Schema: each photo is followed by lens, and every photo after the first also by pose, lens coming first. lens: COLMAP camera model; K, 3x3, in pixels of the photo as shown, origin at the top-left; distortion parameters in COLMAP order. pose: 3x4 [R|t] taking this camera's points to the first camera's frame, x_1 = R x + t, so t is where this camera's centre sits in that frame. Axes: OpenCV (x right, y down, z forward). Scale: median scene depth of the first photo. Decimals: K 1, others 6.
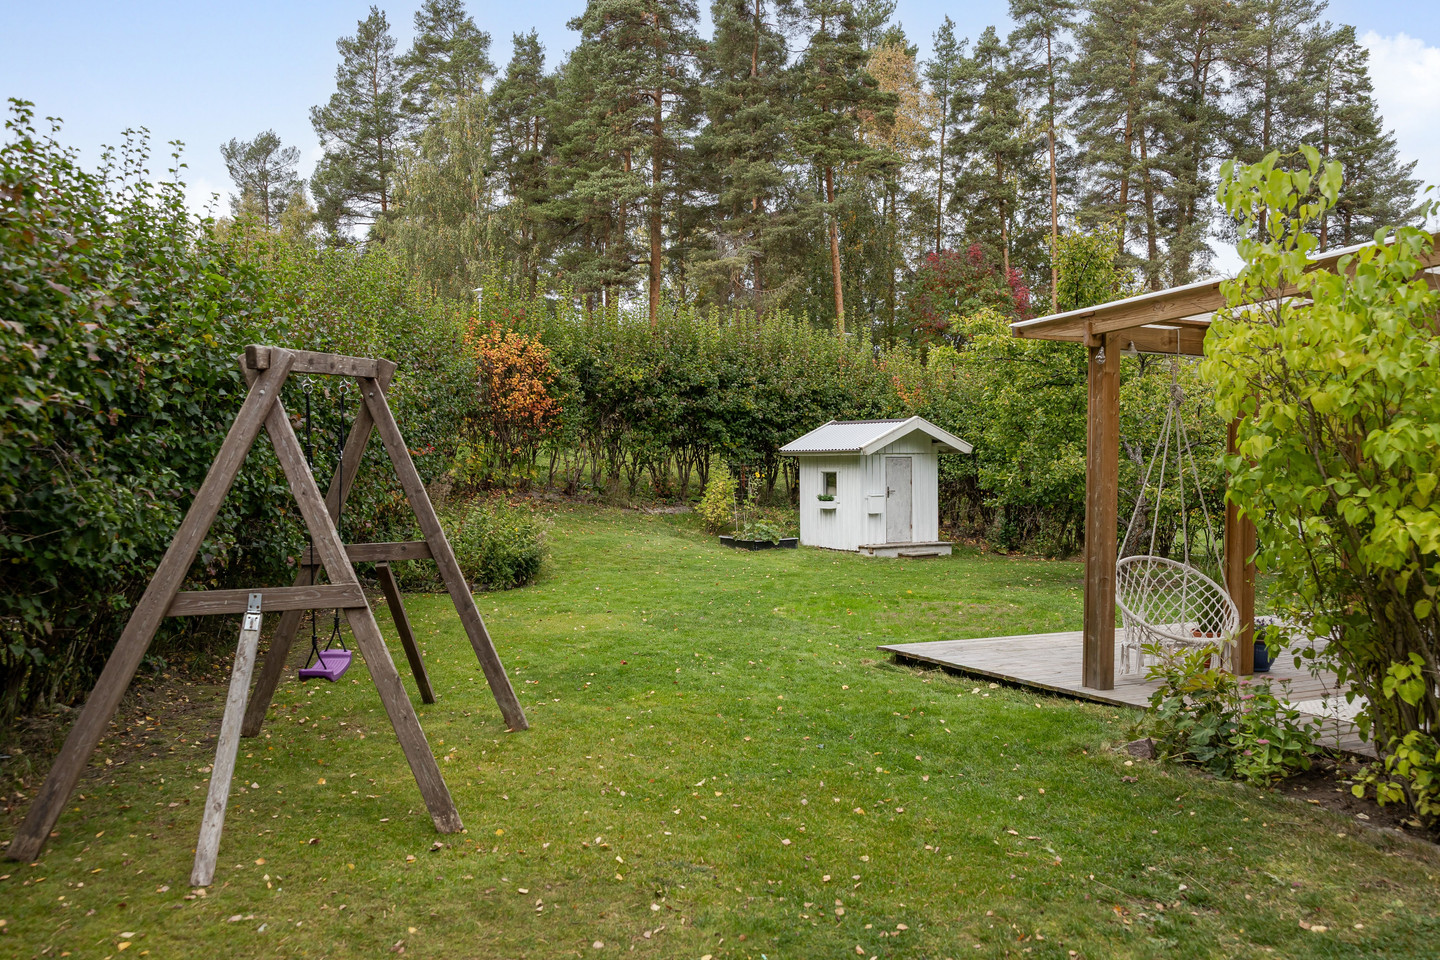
lens RADIAL K [[1210.9, 0, 720.0], [0, 1210.9, 480.0], [0, 0, 1]] dist [0.007404, 0.005269]
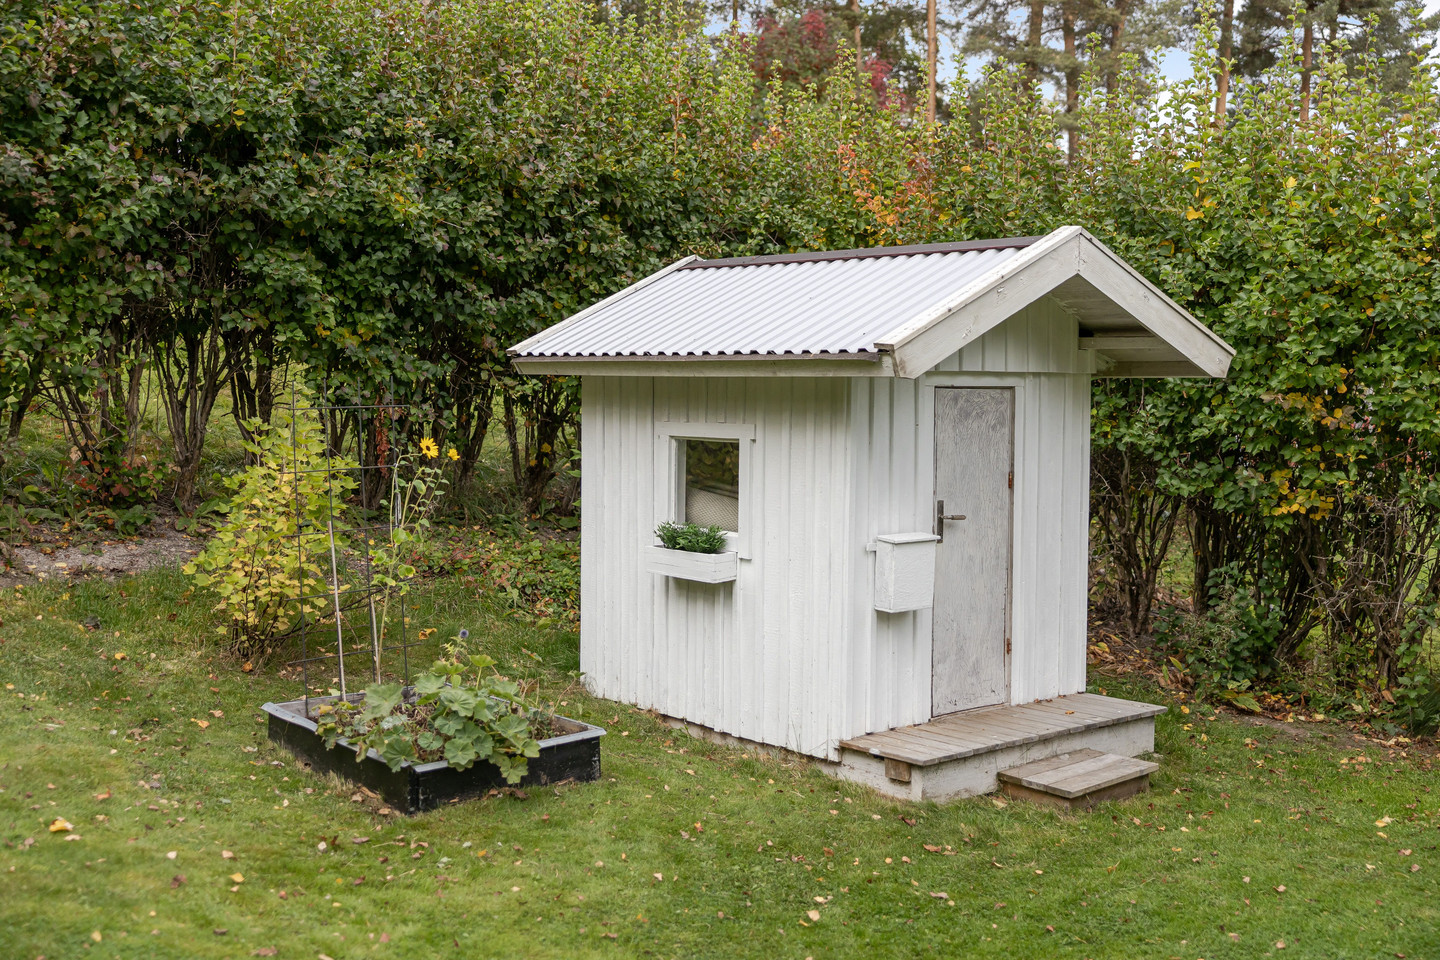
lens RADIAL K [[1605.4, 0, 720.0], [0, 1605.4, 480.0], [0, 0, 1]] dist [0.018085, 0.014869]
pose [[0.977763, 0.005373, 0.209643, 0.017928], [-0.015257, 0.998845, 0.045560, -0.012524], [-0.209156, -0.047745, 0.976716, 0.589280]]
